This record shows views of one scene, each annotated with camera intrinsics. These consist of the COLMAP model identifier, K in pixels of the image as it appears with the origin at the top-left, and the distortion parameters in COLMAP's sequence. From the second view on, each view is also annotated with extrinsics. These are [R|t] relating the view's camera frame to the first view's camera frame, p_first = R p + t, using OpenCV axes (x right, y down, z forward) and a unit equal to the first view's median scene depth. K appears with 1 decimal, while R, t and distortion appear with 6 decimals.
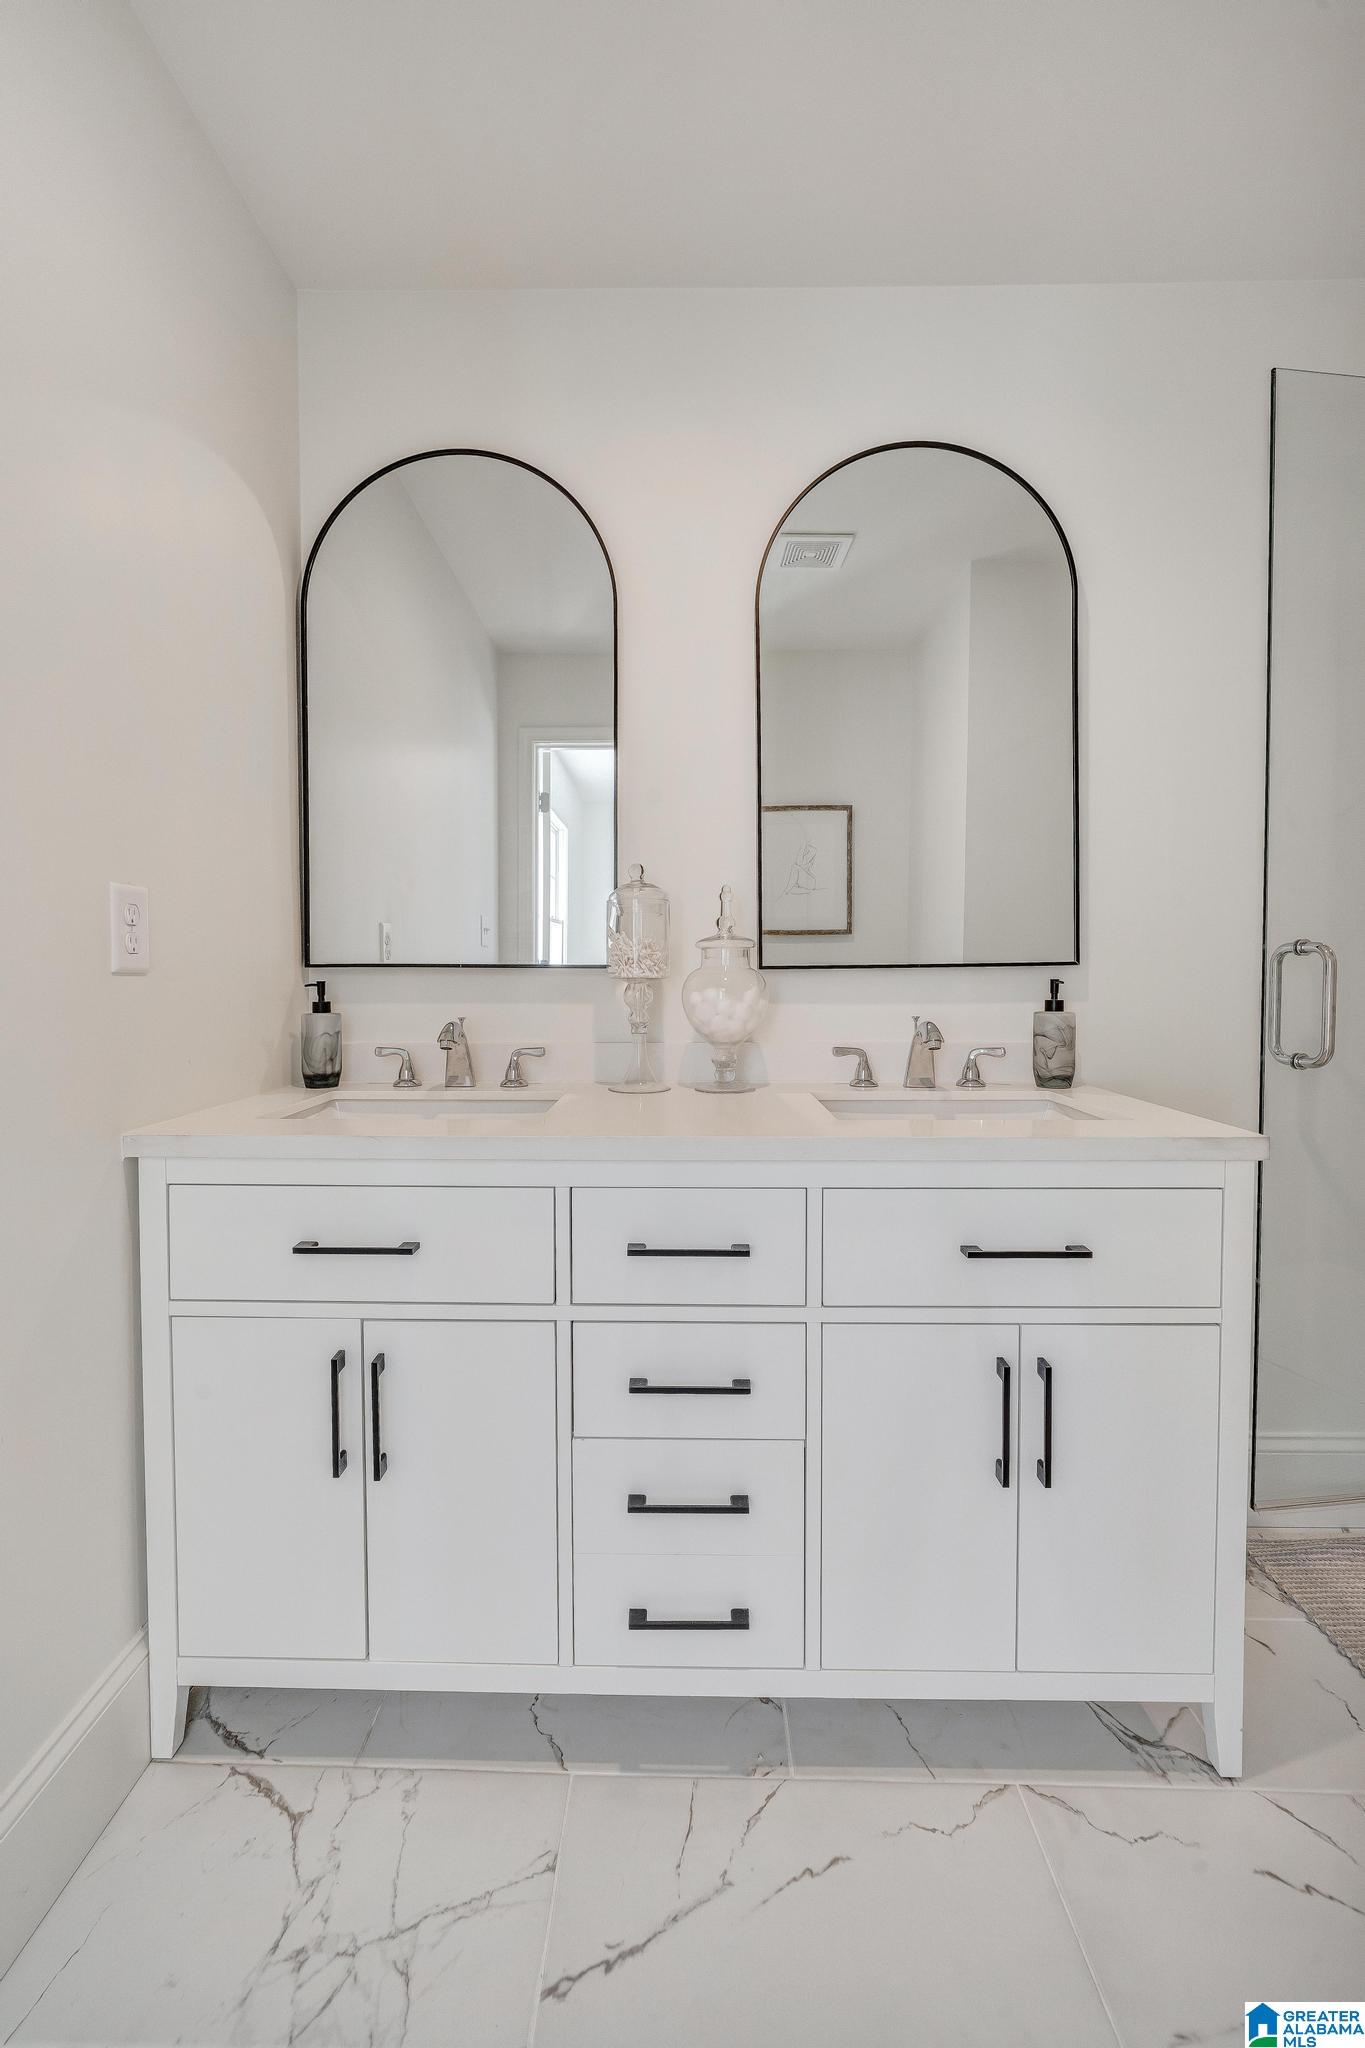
lens RADIAL K [[841.9, 0, 673.2], [0, 841.9, 1003.9], [0, 0, 1]] dist [0.000247, 0.001398]
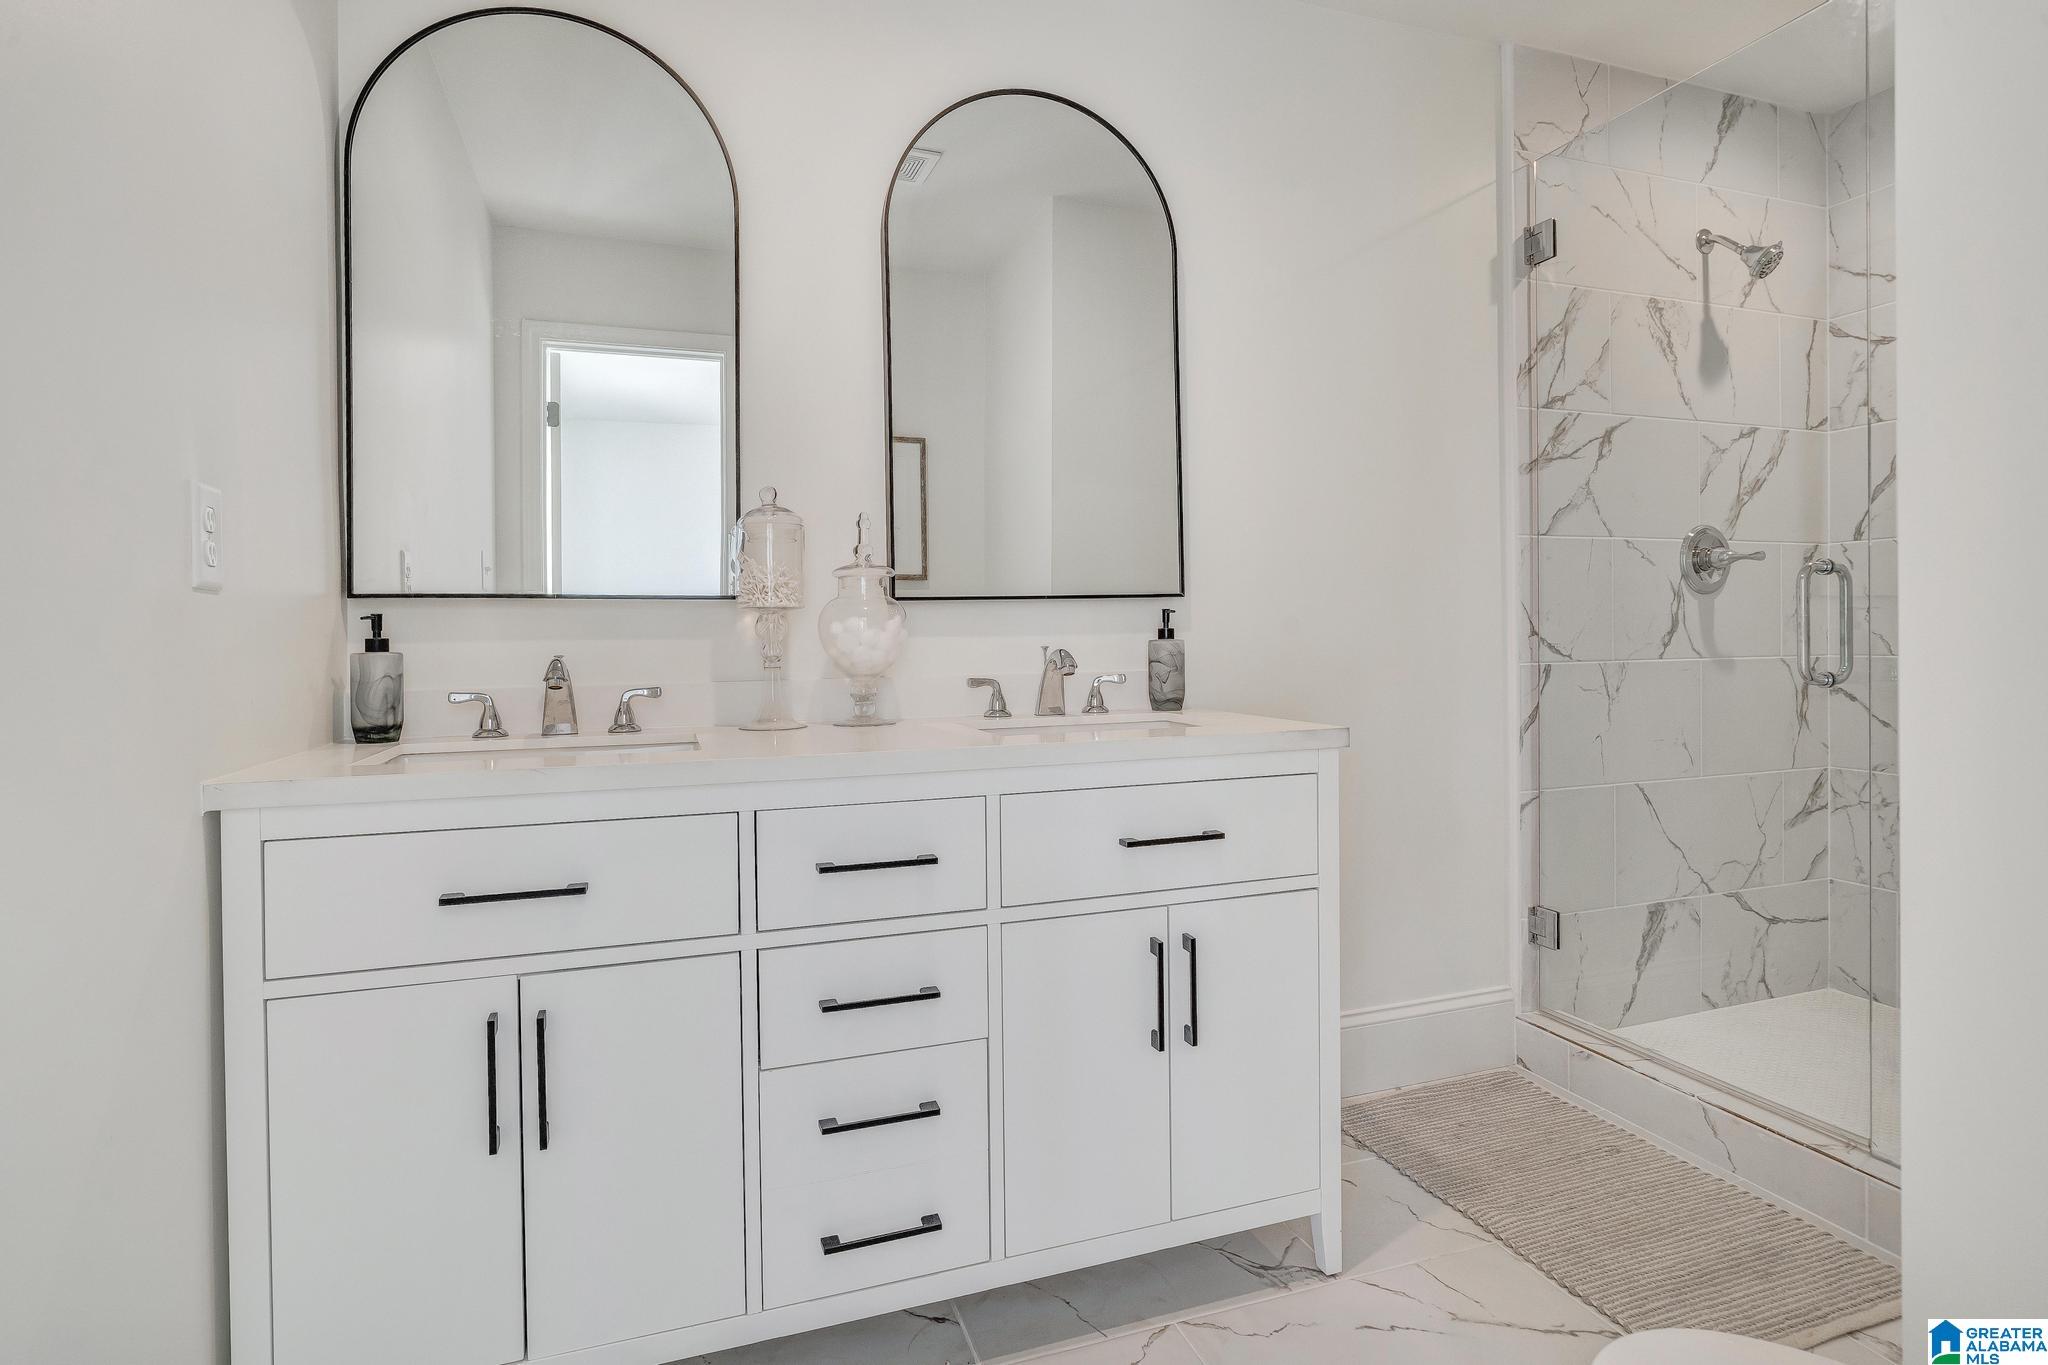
lens RADIAL K [[1027.6, 0, 1004.5], [0, 1027.6, 667.4], [0, 0, 1]] dist [0.001578, -0.000827]
pose [[0.941920, -0.021035, 0.335178, -0.183085], [0.025170, 0.999651, -0.007996, 0.051185], [-0.334893, 0.015968, 0.942121, -0.164658]]
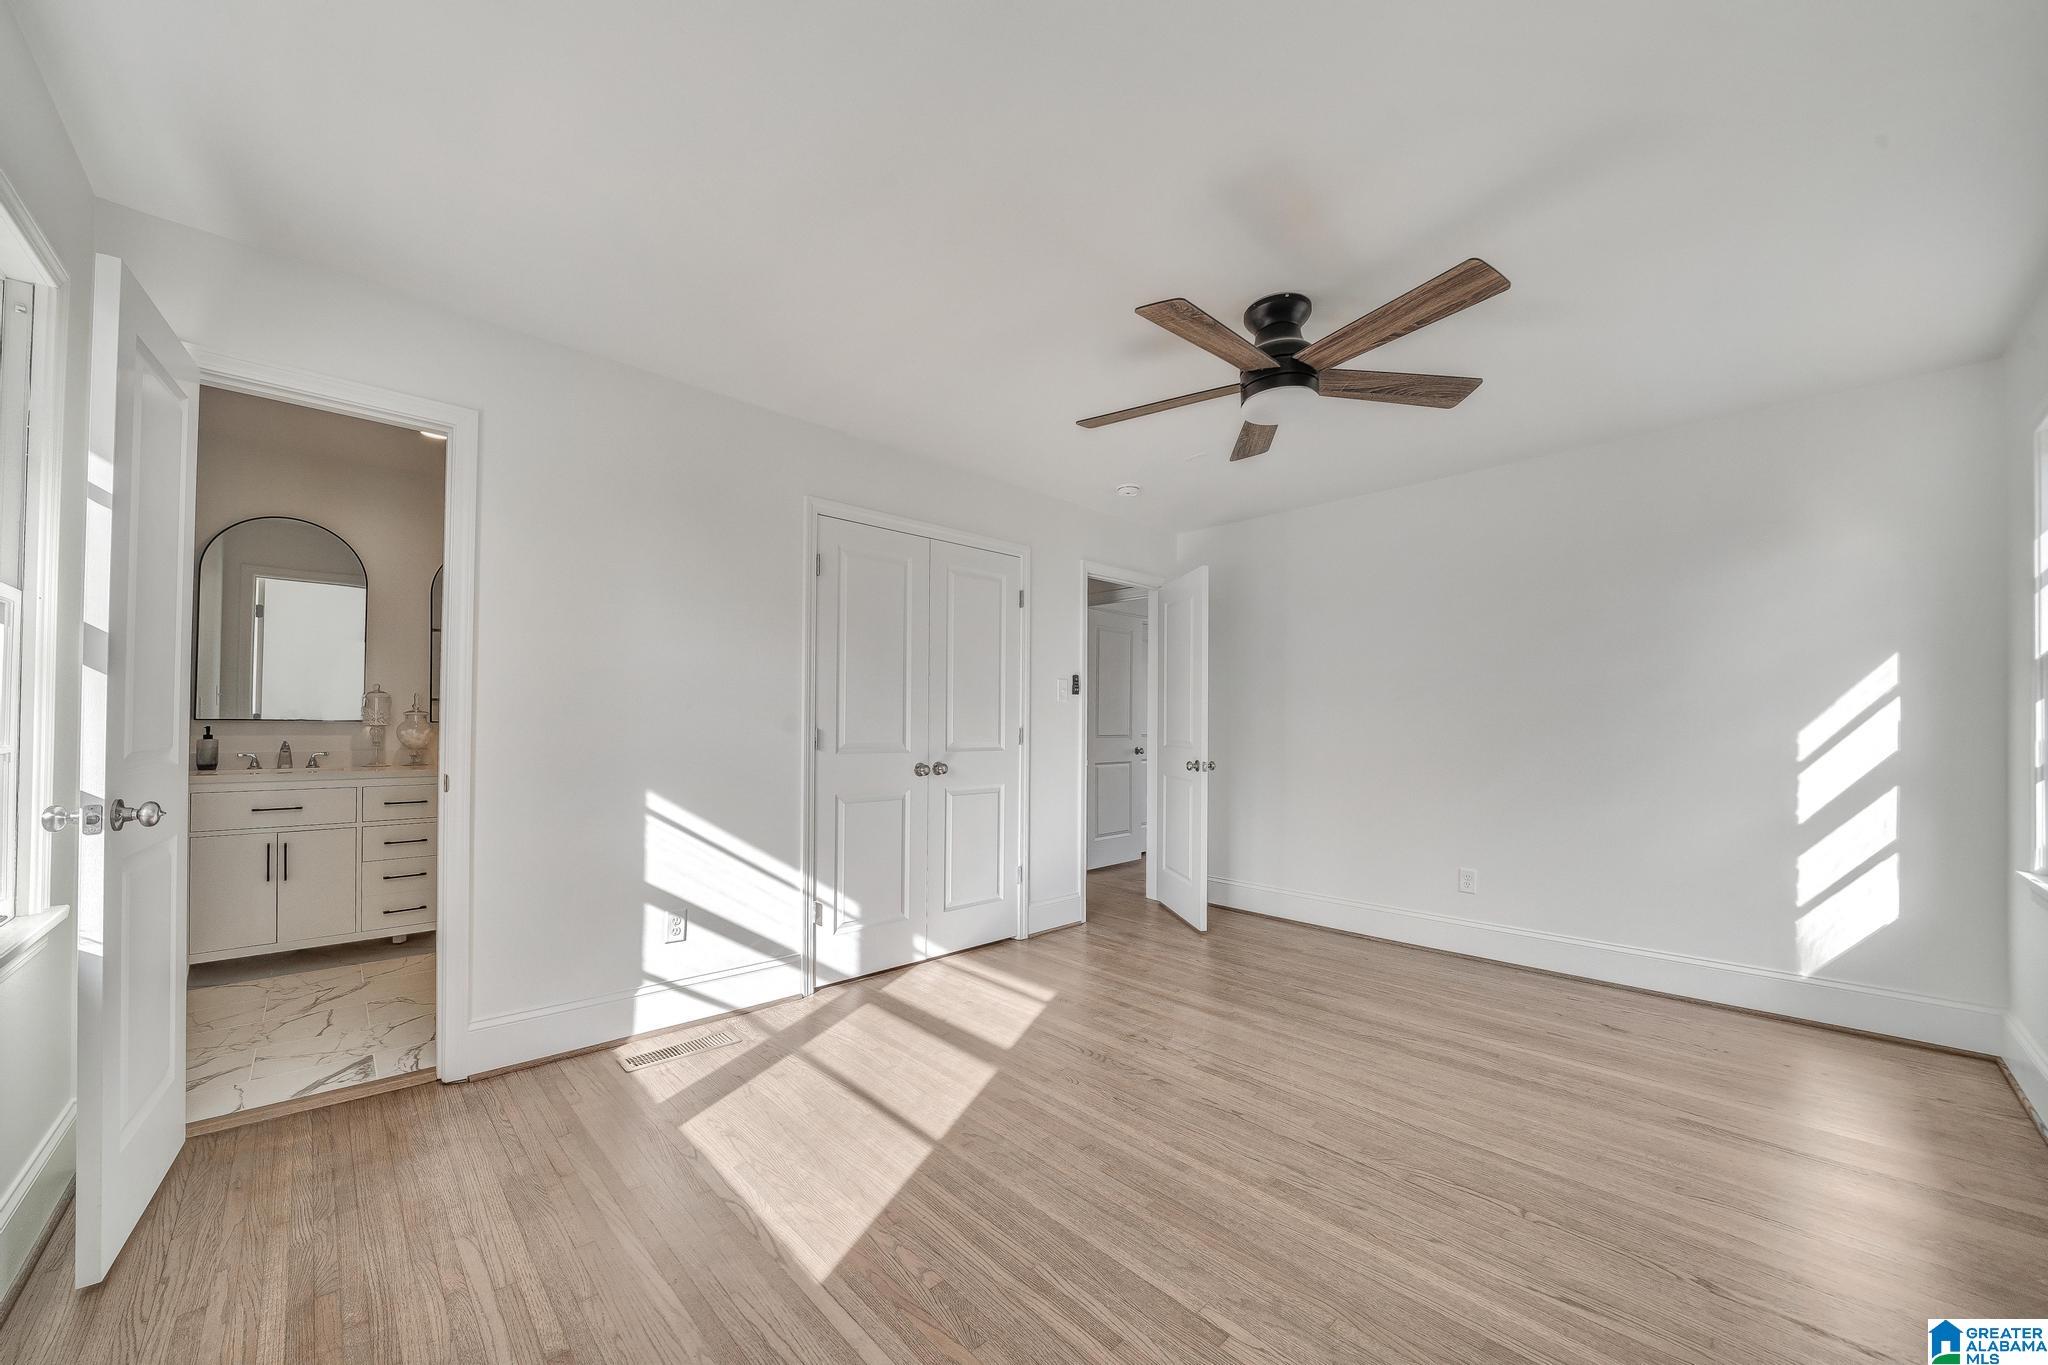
lens RADIAL K [[780.9, 0, 1010.0], [0, 780.9, 728.4], [0, 0, 1]] dist [0.001030, 0.000140]
pose [[0.733647, 0.001656, 0.679529, -0.262662], [0.010687, 0.999845, -0.013974, 0.037410], [-0.679447, 0.017514, 0.733515, -2.335580]]
